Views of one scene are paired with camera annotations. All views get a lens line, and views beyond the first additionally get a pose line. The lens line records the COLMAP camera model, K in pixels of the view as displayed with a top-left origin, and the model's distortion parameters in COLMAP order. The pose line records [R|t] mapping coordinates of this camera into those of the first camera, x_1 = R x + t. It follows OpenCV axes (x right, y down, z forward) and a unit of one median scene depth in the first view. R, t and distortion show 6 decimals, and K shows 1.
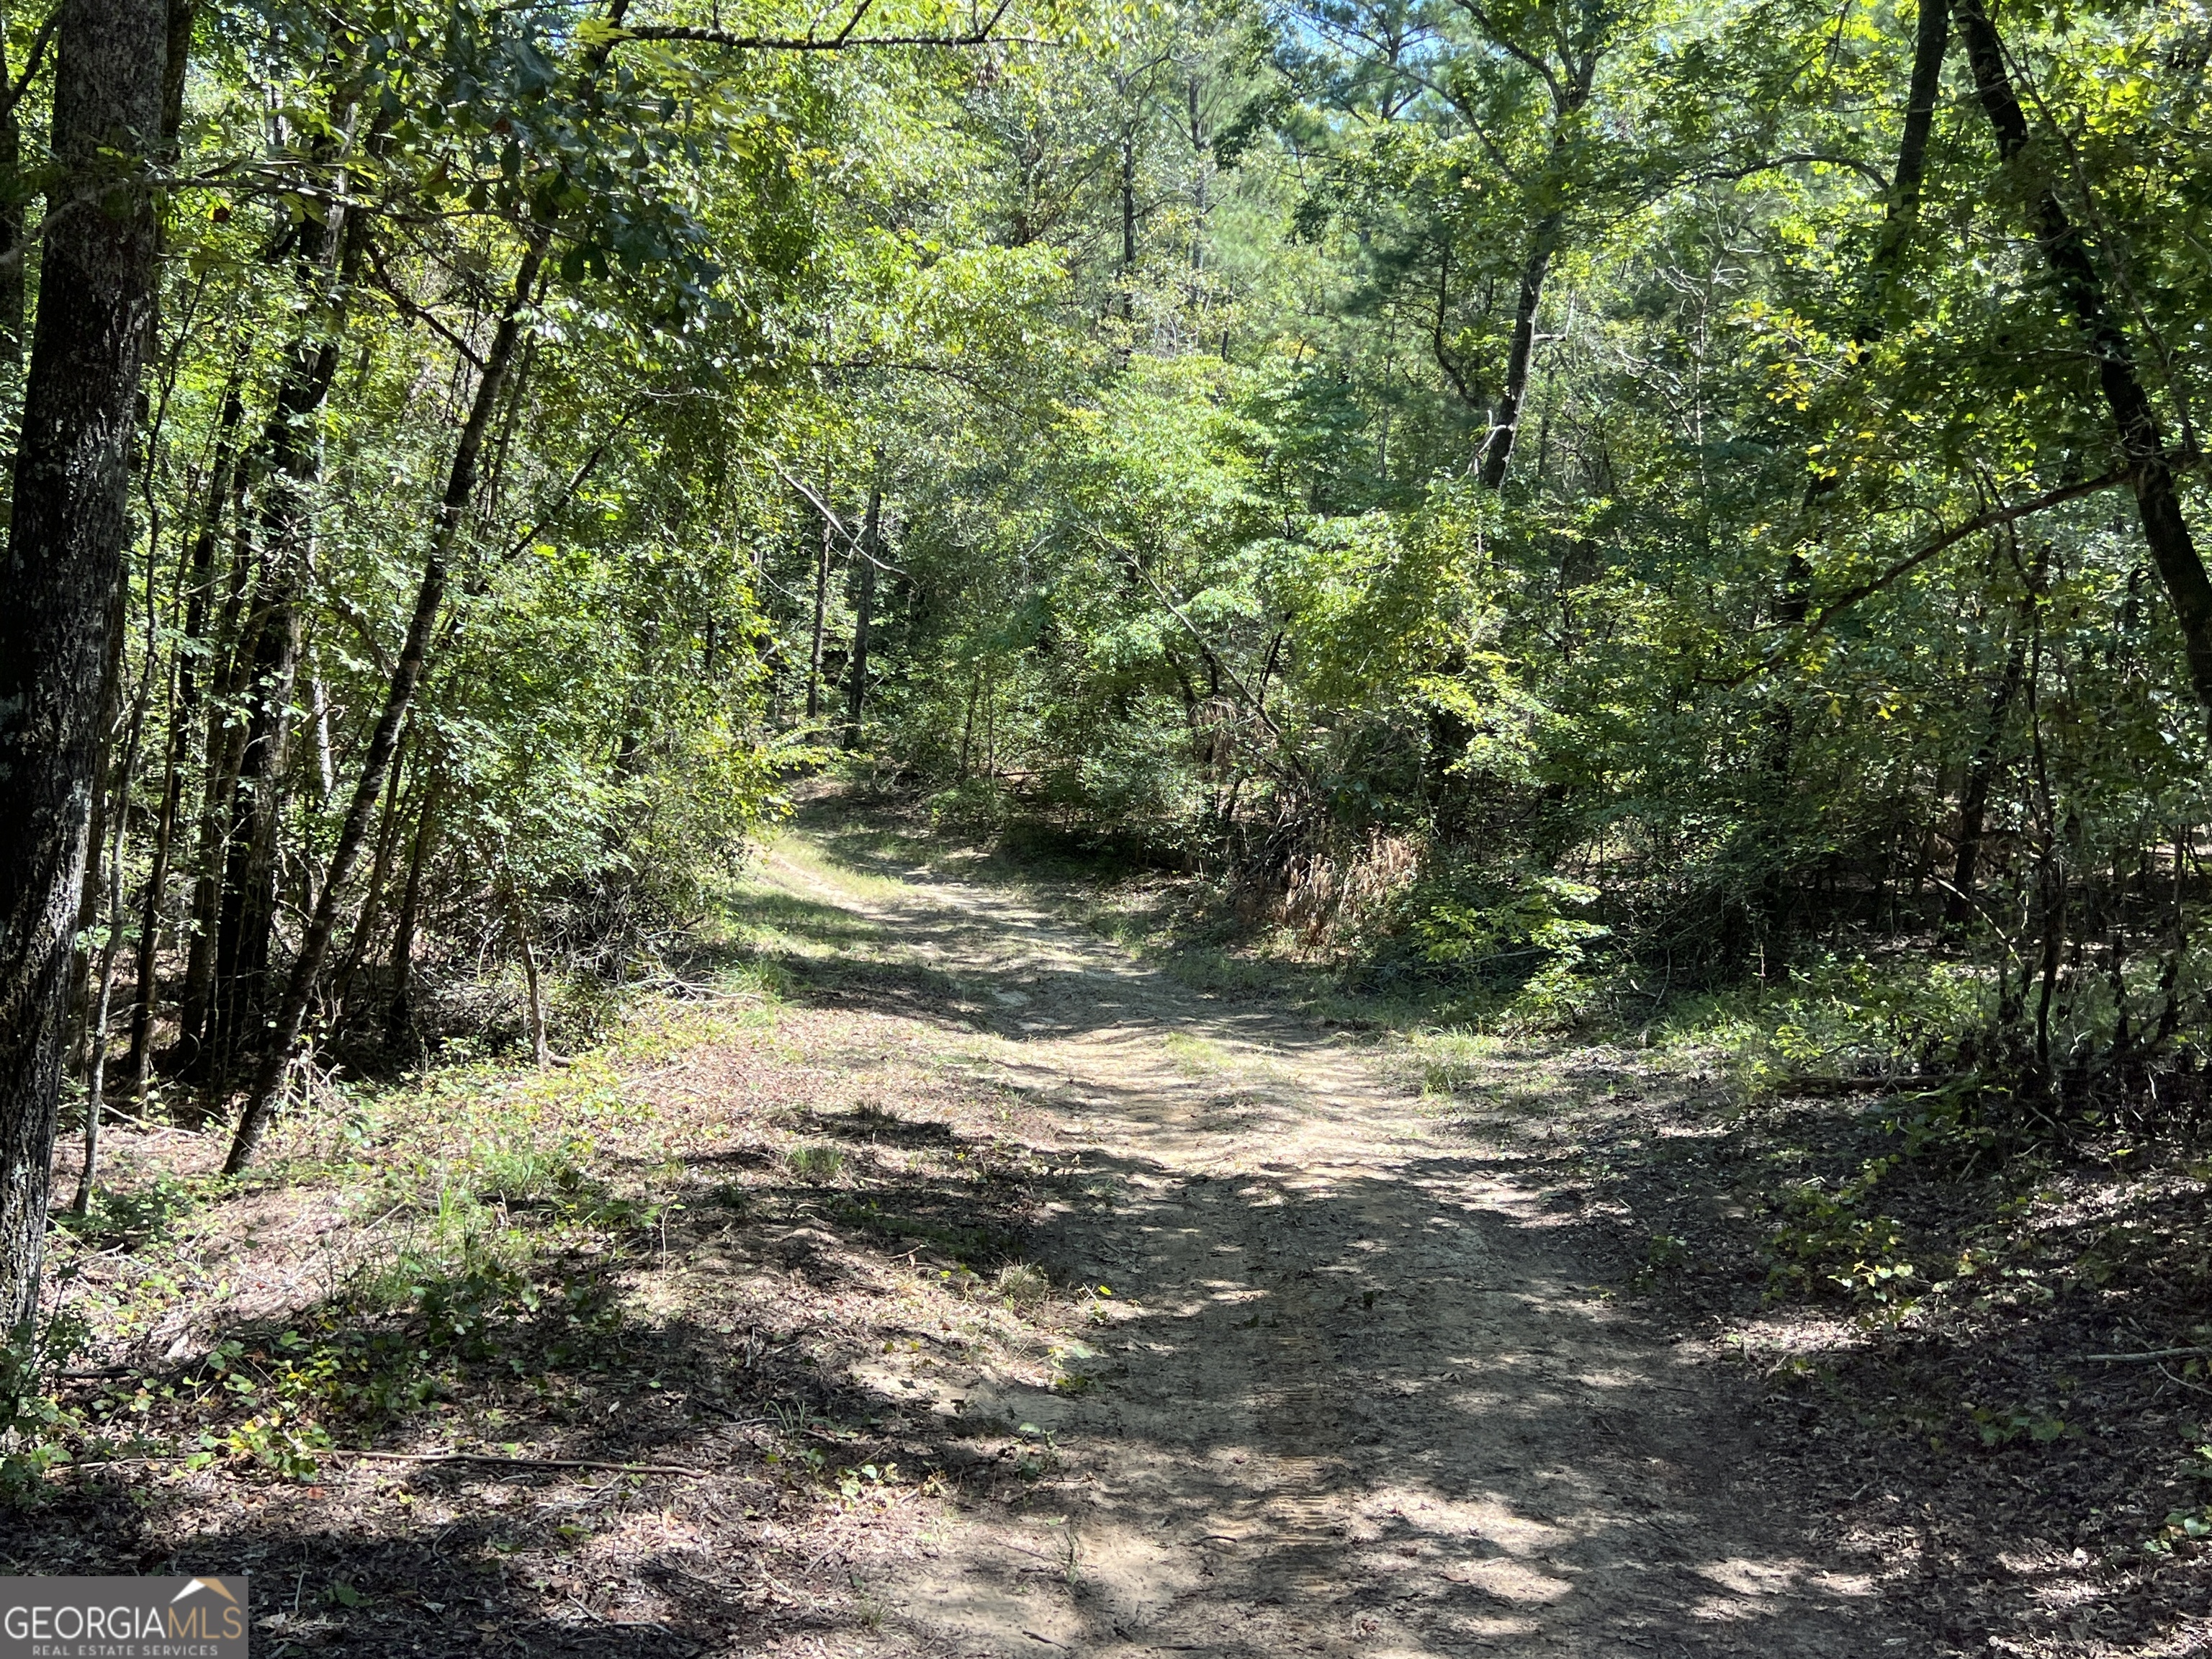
lens RADIAL K [[2250.2, 0, 1102.8], [0, 2250.2, 806.4], [0, 0, 1]] dist [0.228448, -0.748414]
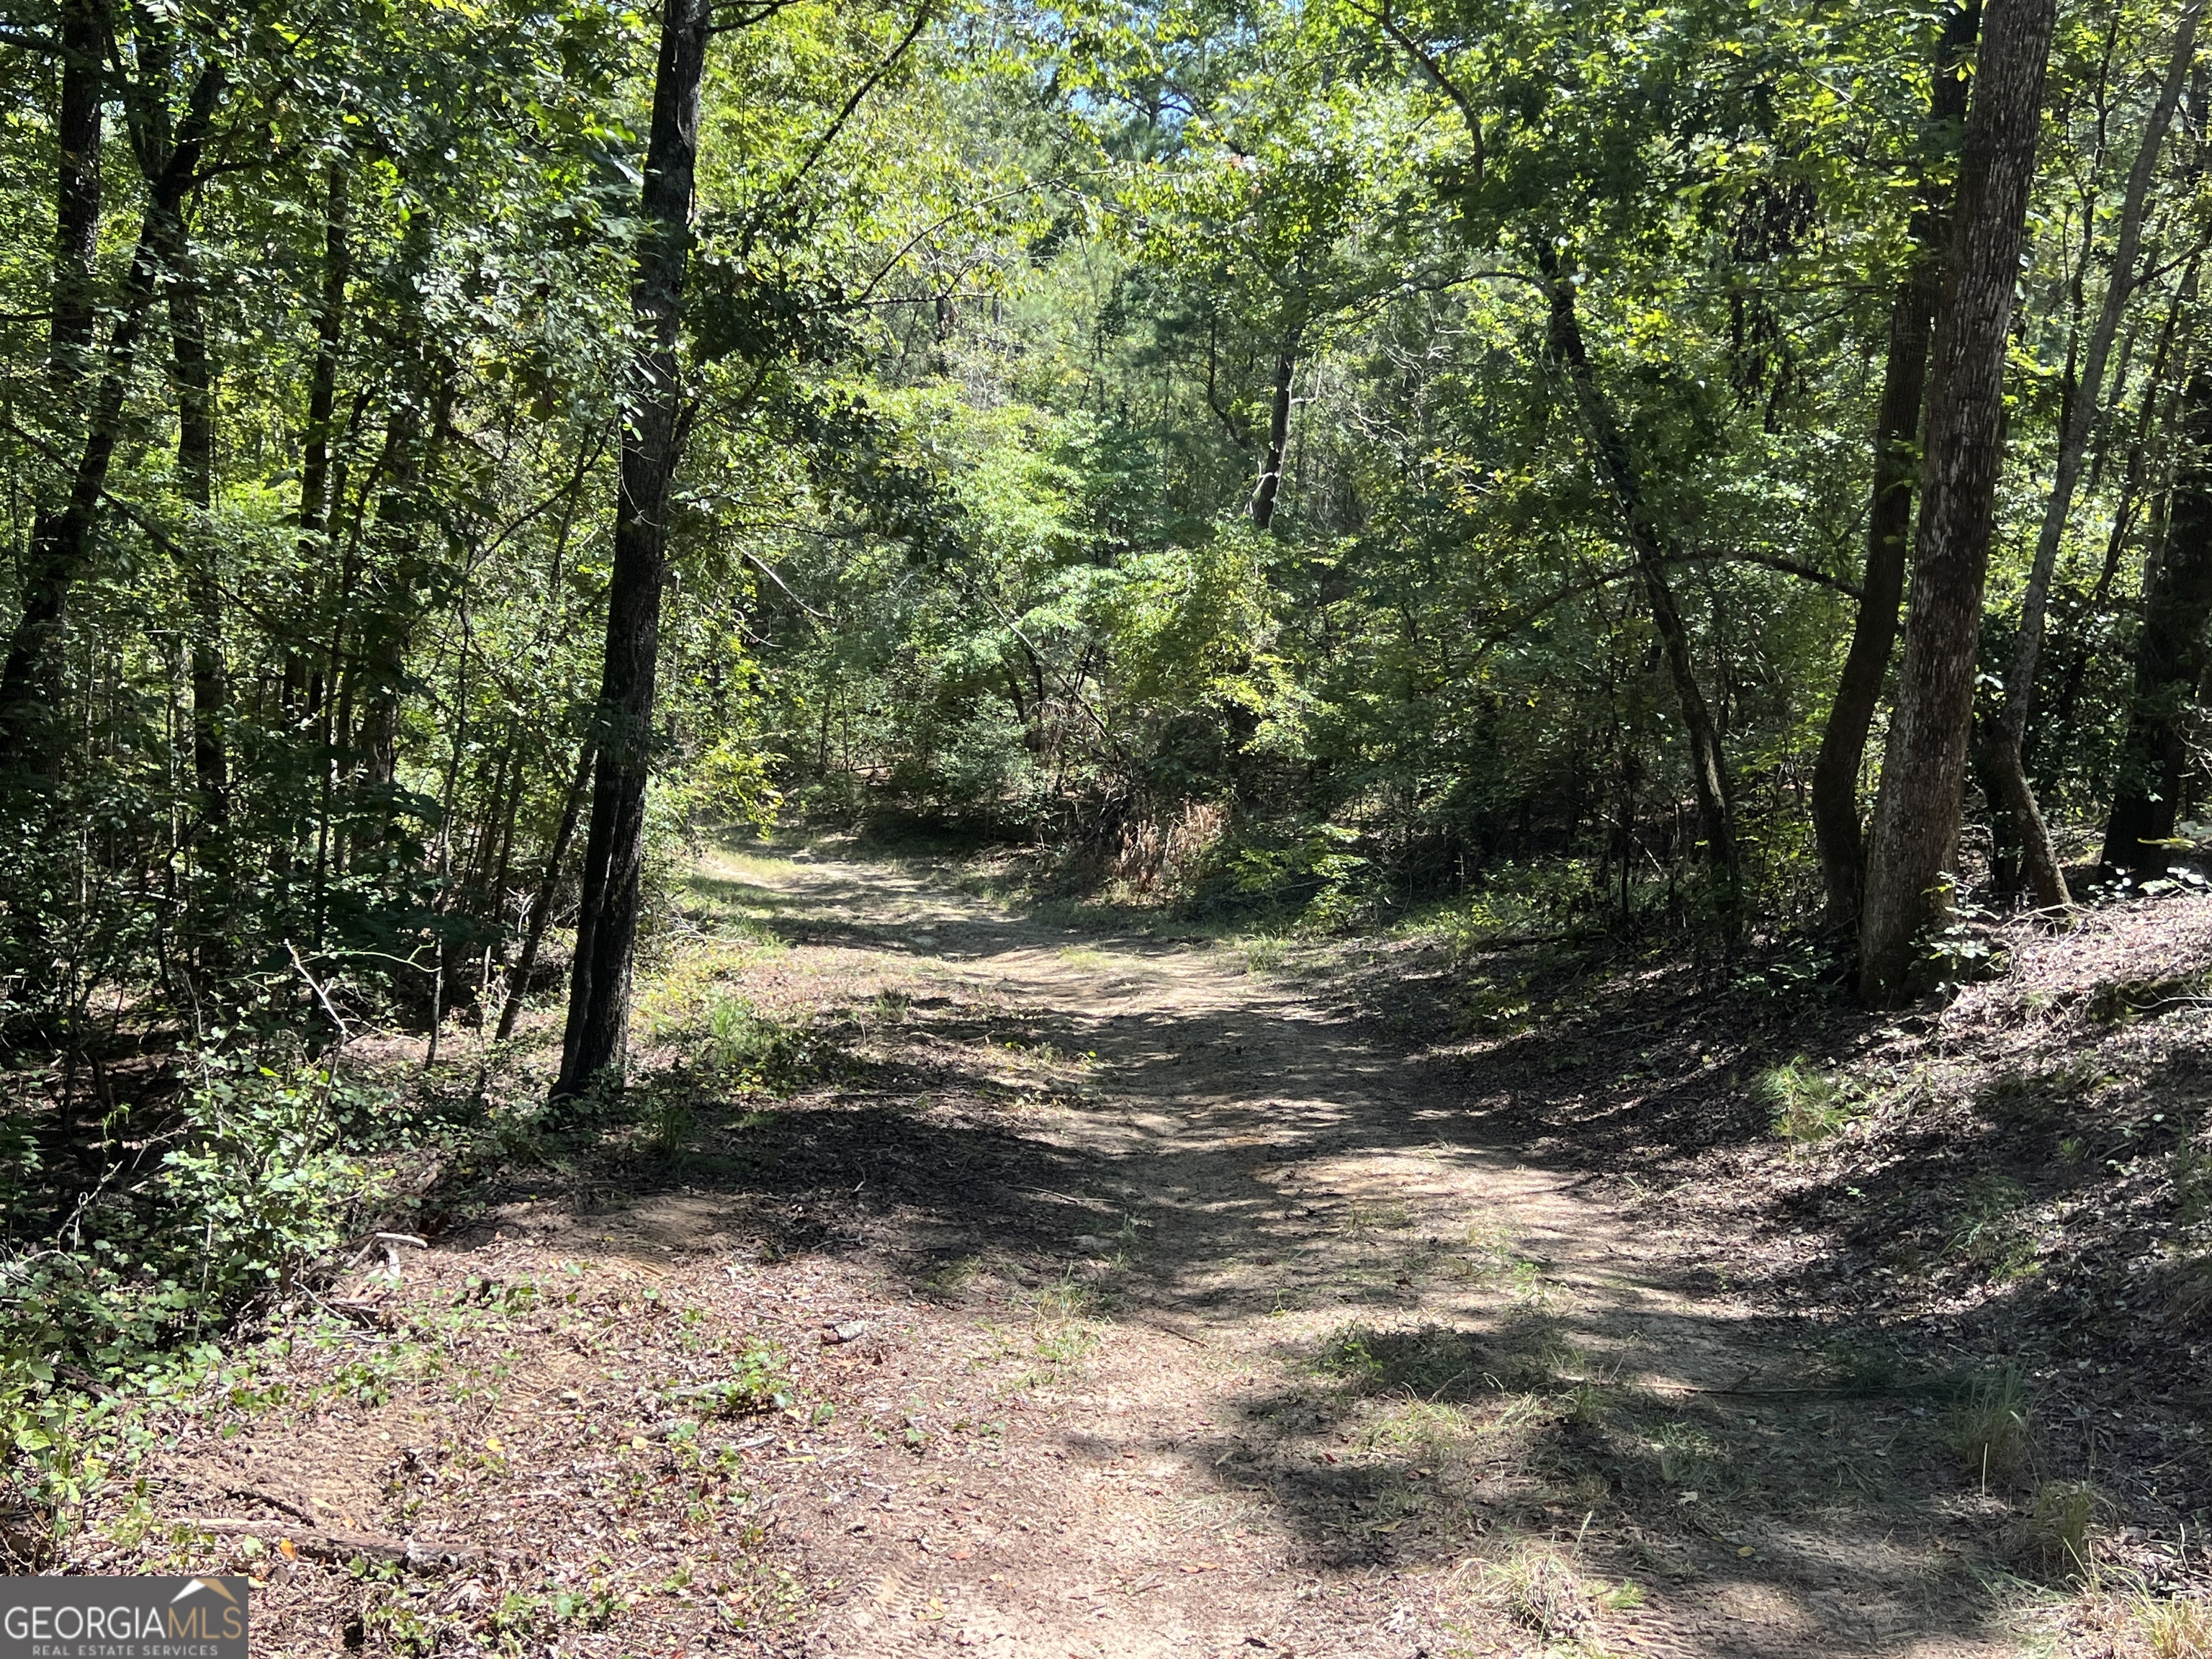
lens RADIAL K [[2243.7, 0, 1106.0], [0, 2243.7, 829.5], [0, 0, 1]] dist [0.227831, 0.003612]
pose [[0.993778, -0.047650, 0.100671, -0.052174], [0.046011, 0.998769, 0.018542, 0.001730], [-0.101431, -0.013795, 0.994747, -0.248936]]
